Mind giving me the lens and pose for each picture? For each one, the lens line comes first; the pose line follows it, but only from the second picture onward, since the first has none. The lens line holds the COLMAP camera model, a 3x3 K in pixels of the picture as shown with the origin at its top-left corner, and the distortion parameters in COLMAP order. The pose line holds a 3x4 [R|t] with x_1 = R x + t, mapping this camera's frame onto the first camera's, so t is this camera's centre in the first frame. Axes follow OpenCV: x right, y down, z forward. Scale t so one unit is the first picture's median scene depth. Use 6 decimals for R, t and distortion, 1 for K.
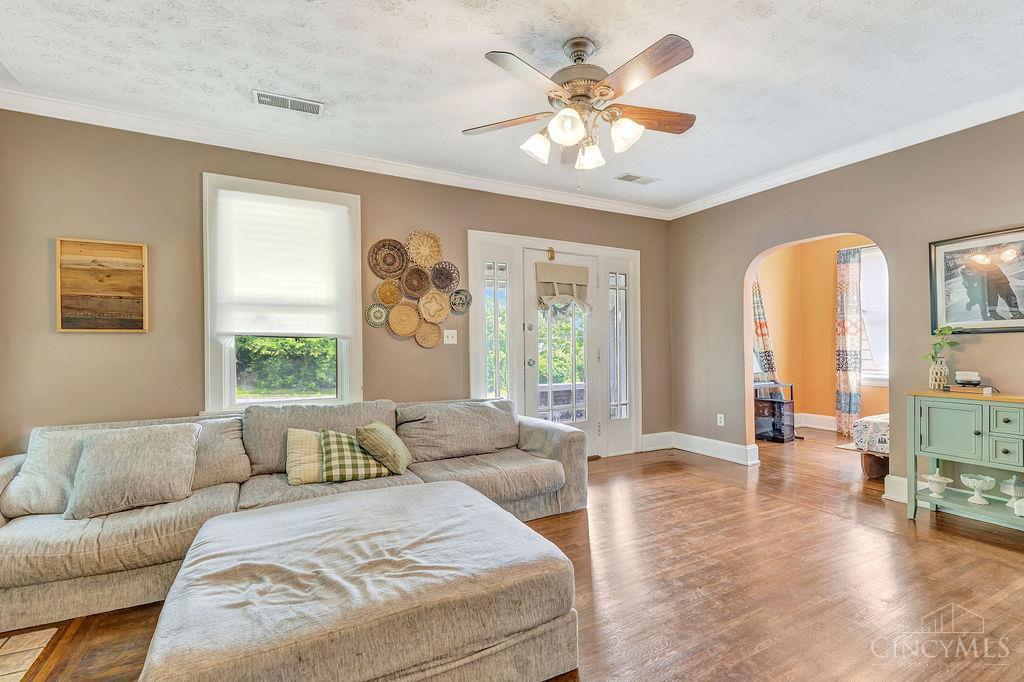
lens RADIAL K [[470.6, 0, 515.4], [0, 470.6, 347.5], [0, 0, 1]] dist [0.008544, -0.002362]
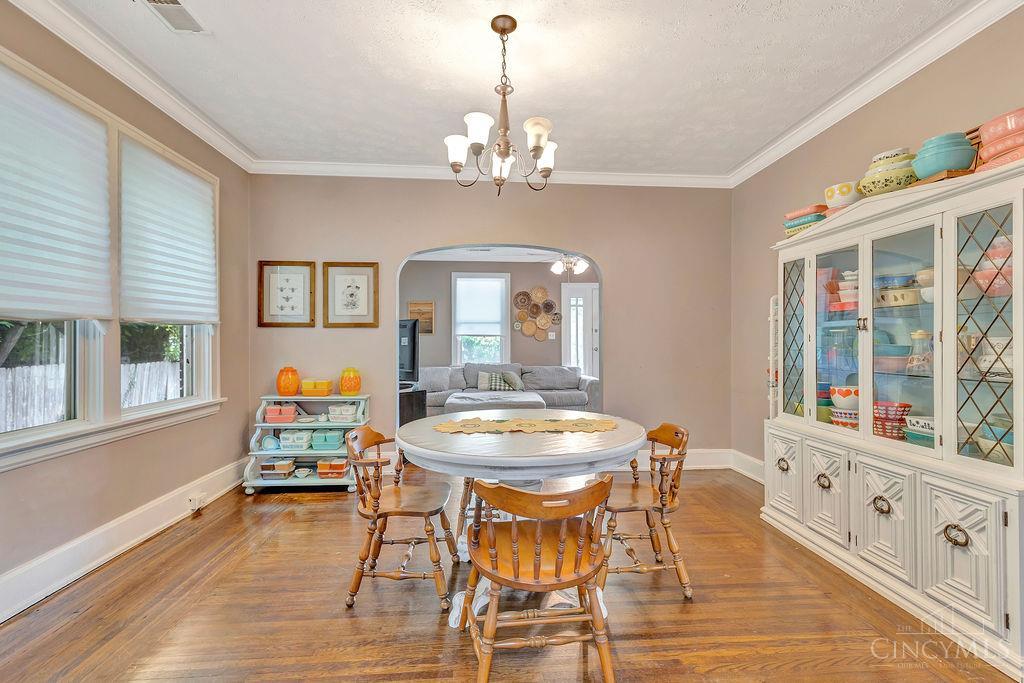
lens RADIAL K [[470.6, 0, 515.7], [0, 470.6, 340.9], [0, 0, 1]] dist [0.008544, -0.002362]
pose [[0.909552, 0.007440, -0.415523, 0.582471], [-0.006990, 0.999972, 0.002605, -0.004437], [0.415531, 0.000535, 0.909579, -0.954067]]
